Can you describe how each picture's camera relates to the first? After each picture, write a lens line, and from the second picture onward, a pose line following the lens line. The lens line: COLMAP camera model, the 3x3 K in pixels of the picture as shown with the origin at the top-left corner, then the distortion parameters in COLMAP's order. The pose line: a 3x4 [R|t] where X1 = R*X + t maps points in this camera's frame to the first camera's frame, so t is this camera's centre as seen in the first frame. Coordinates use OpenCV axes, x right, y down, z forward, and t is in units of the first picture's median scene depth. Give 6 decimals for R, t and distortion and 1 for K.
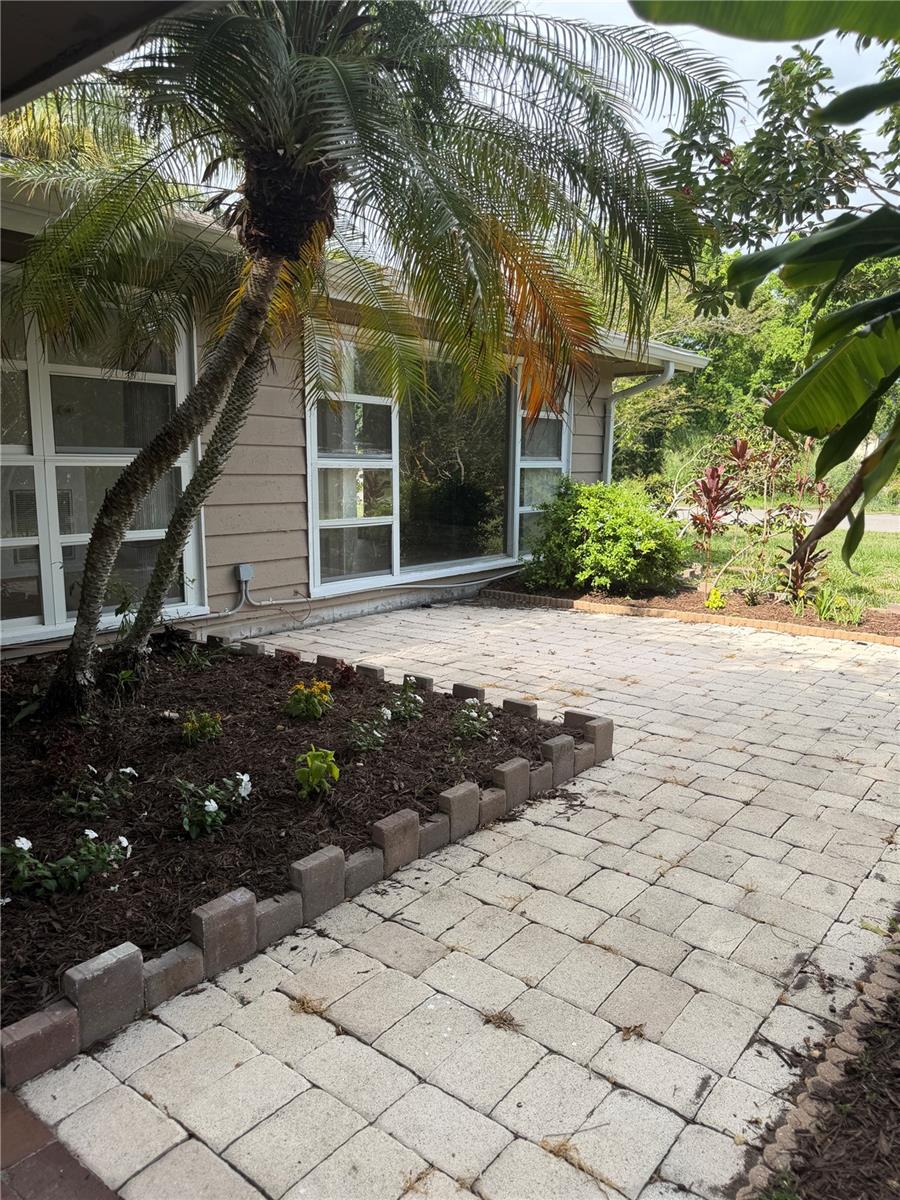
lens RADIAL K [[849.7, 0, 458.7], [0, 849.7, 596.9], [0, 0, 1]] dist [0.065169, -0.085974]
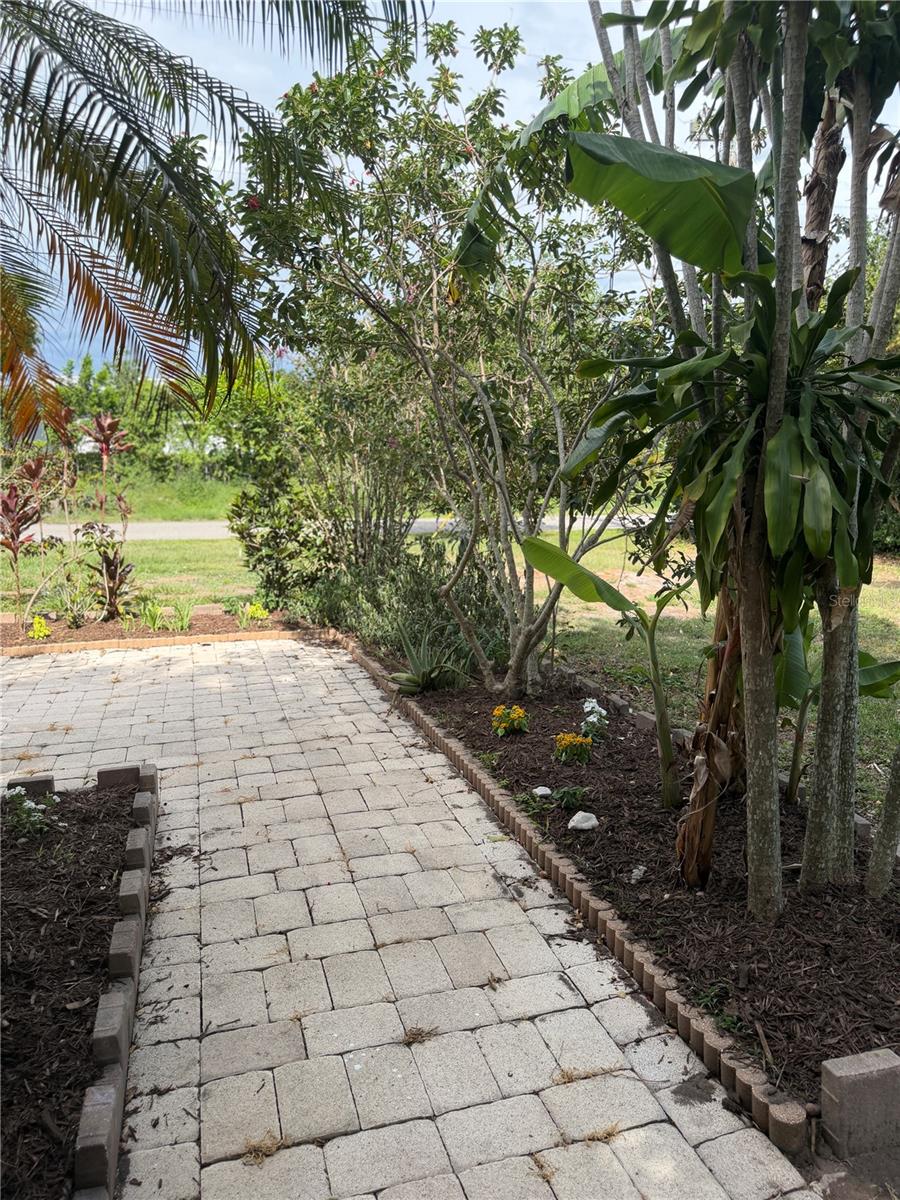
lens RADIAL K [[849.7, 0, 445.5], [0, 849.7, 599.7], [0, 0, 1]] dist [0.065169, -0.085974]
pose [[0.578360, -0.141766, 0.803369, -0.600176], [0.145941, 0.986878, 0.069083, -0.088522], [-0.802621, 0.077289, 0.591460, 0.262403]]
